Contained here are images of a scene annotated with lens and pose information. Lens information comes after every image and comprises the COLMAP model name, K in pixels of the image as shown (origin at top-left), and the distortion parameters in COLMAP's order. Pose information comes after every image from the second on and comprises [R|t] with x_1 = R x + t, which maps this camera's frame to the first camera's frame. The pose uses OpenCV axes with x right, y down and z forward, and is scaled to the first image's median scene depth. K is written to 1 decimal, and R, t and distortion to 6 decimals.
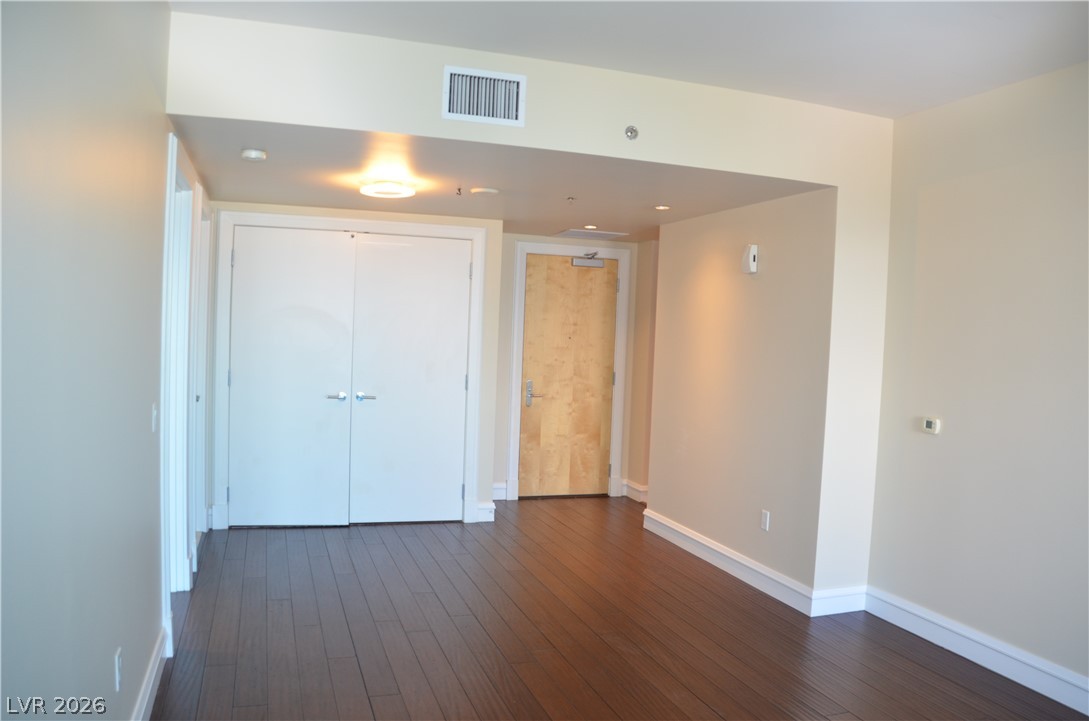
lens RADIAL K [[854.4, 0, 547.7], [0, 854.4, 368.6], [0, 0, 1]] dist [-0.183890, 0.101397]
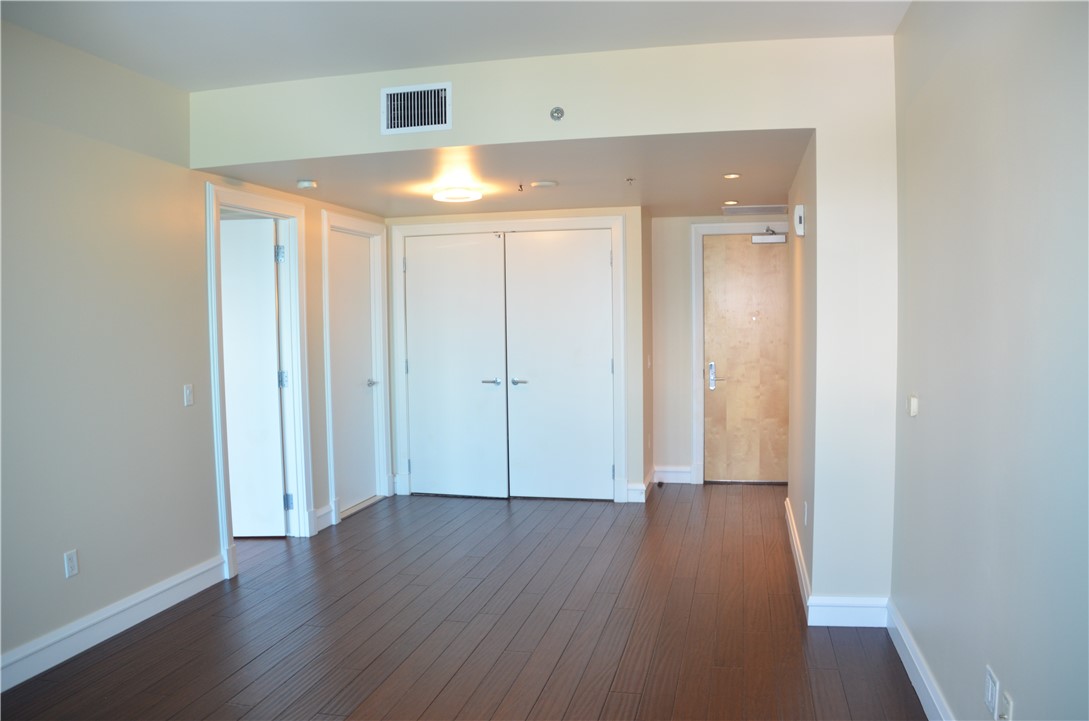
lens RADIAL K [[854.4, 0, 588.8], [0, 854.4, 362.4], [0, 0, 1]] dist [-0.183890, 0.101397]
pose [[0.858034, -0.023298, -0.513064, 0.362502], [0.024932, 0.999682, -0.003700, 0.012809], [0.512988, -0.009617, 0.858342, 0.083576]]
